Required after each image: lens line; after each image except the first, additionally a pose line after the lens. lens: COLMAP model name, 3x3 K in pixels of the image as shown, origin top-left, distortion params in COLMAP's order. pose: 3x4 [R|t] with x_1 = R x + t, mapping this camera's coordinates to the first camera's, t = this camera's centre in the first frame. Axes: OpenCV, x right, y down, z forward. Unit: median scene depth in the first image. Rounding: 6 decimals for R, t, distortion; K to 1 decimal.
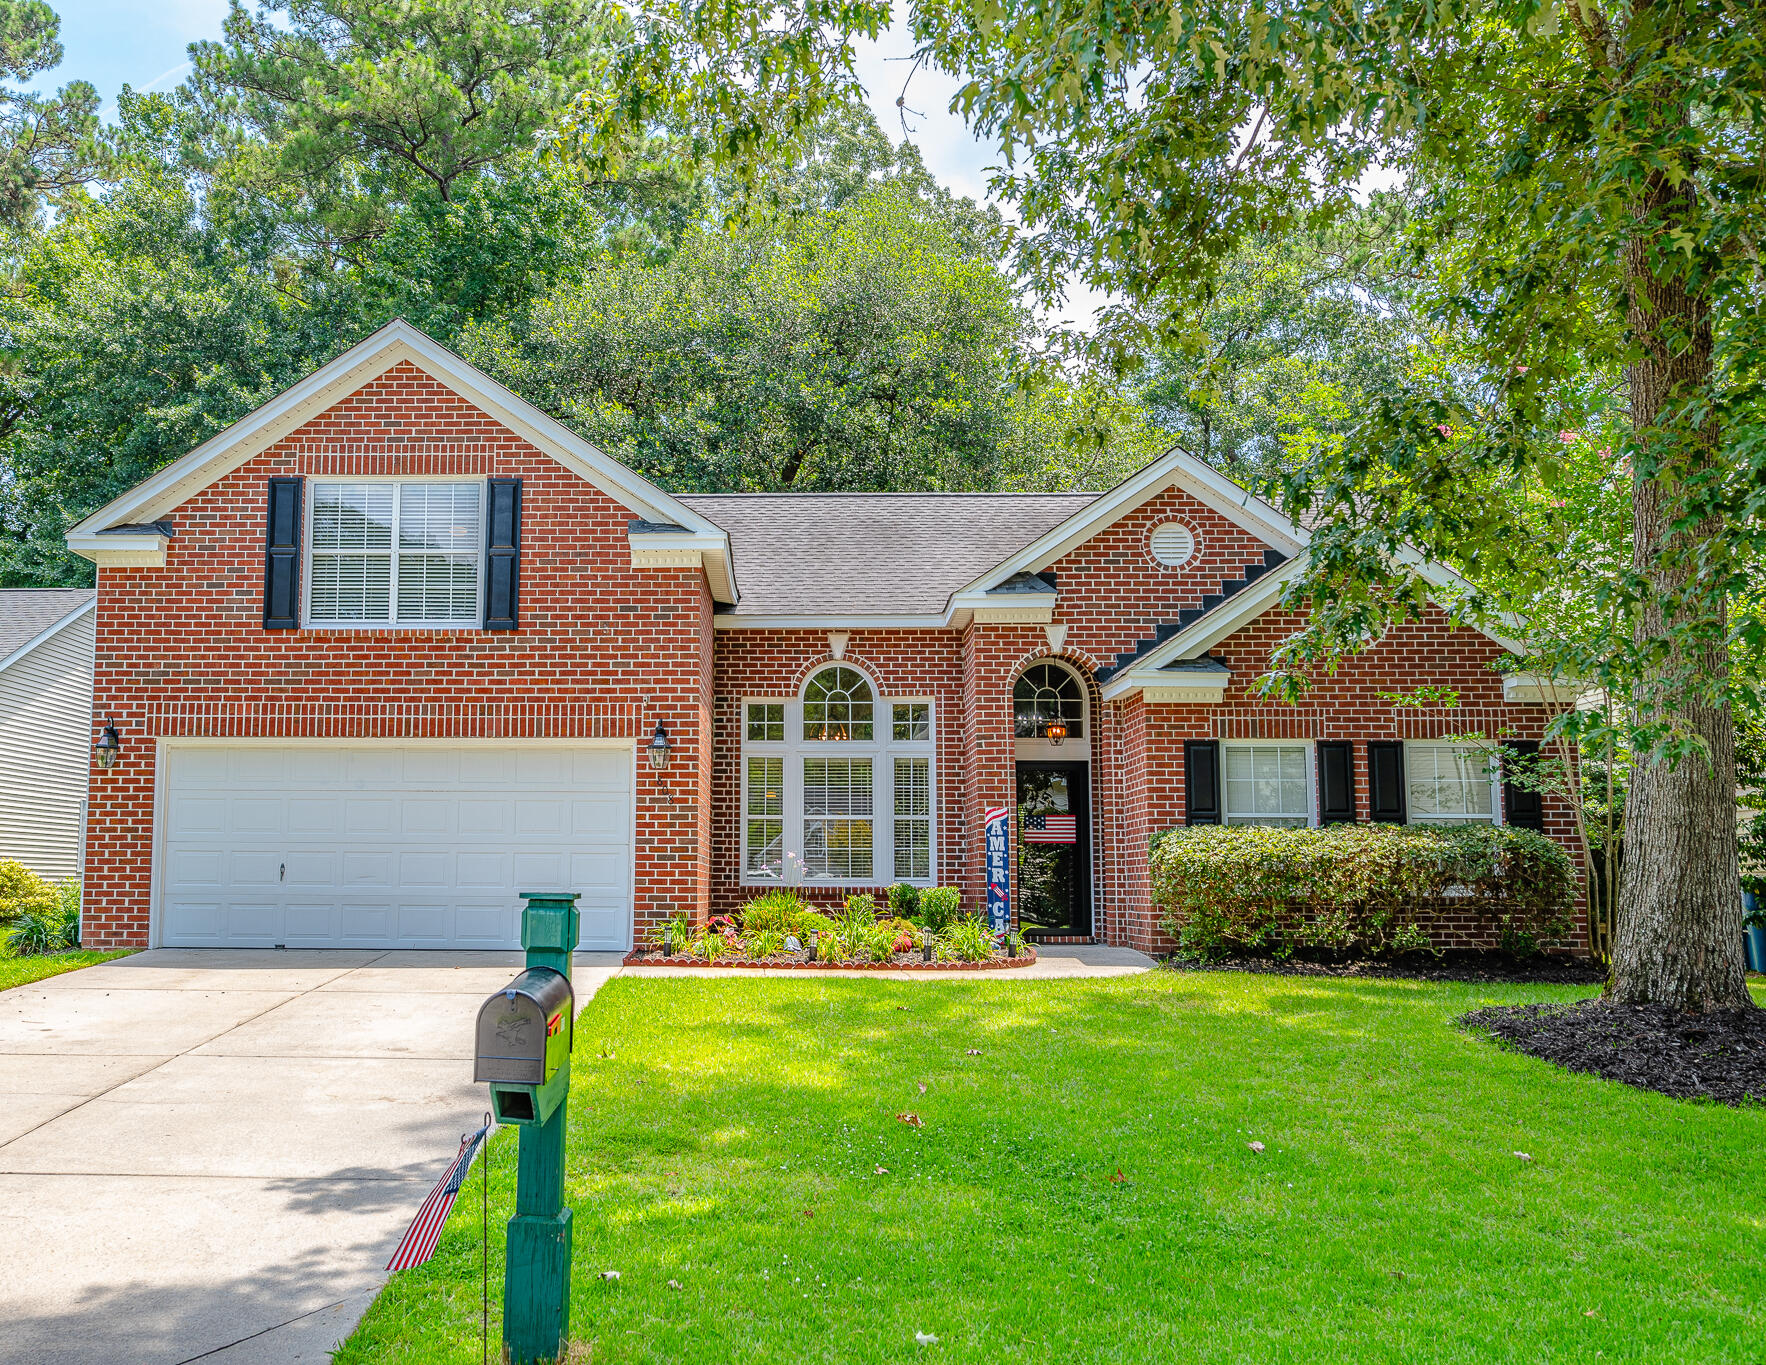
lens RADIAL K [[1582.1, 0, 765.9], [0, 1582.1, 662.6], [0, 0, 1]] dist [-0.002826, 0.003060]
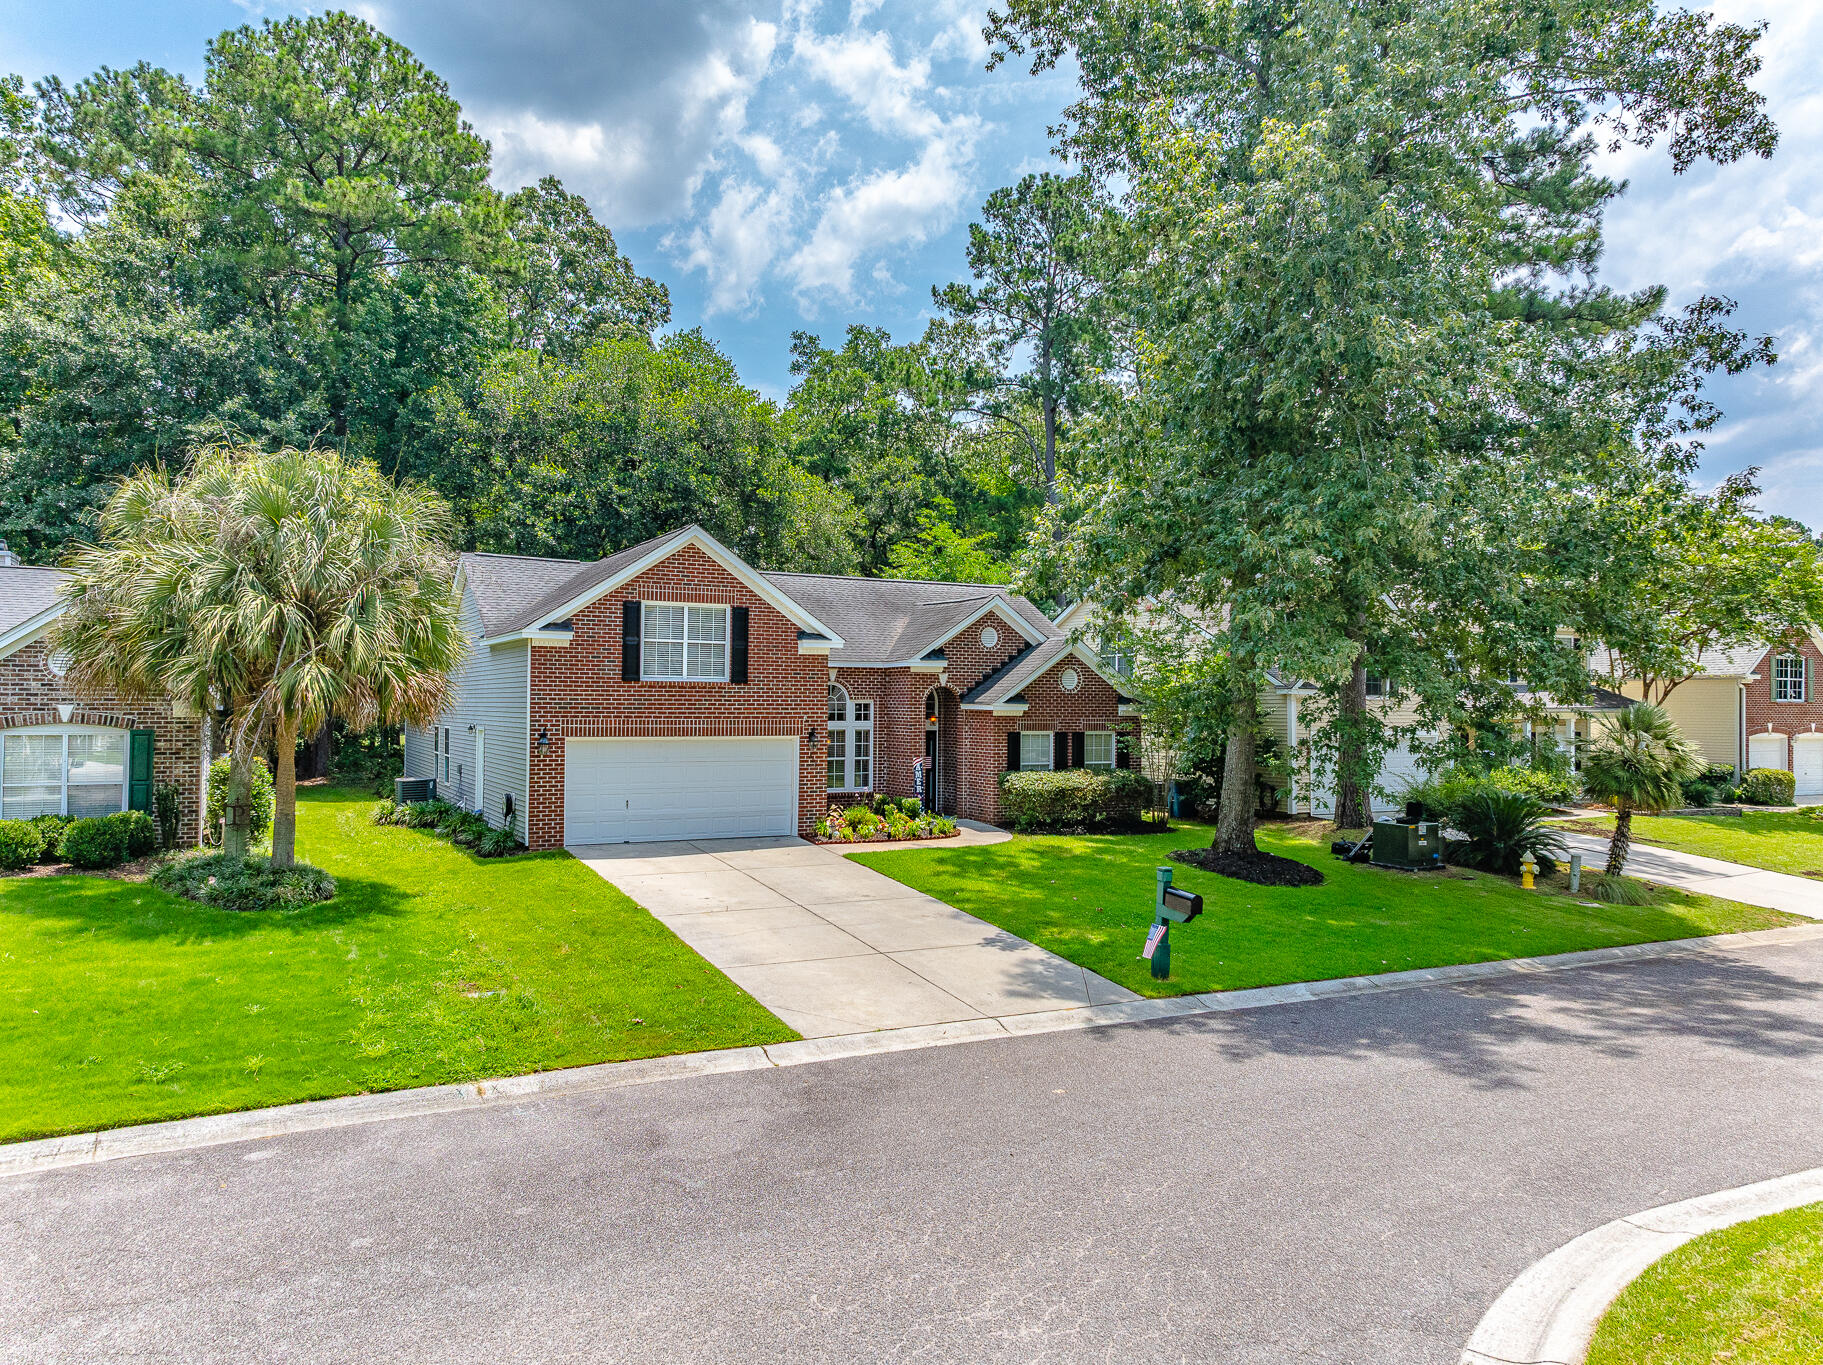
lens RADIAL K [[1247.3, 0, 888.6], [0, 1247.3, 596.6], [0, 0, 1]] dist [0.040326, -0.002144]
pose [[0.867519, 0.041598, 0.495662, -0.791782], [-0.074234, 0.996164, 0.046324, -0.217625], [-0.491834, -0.076982, 0.867279, -0.483105]]
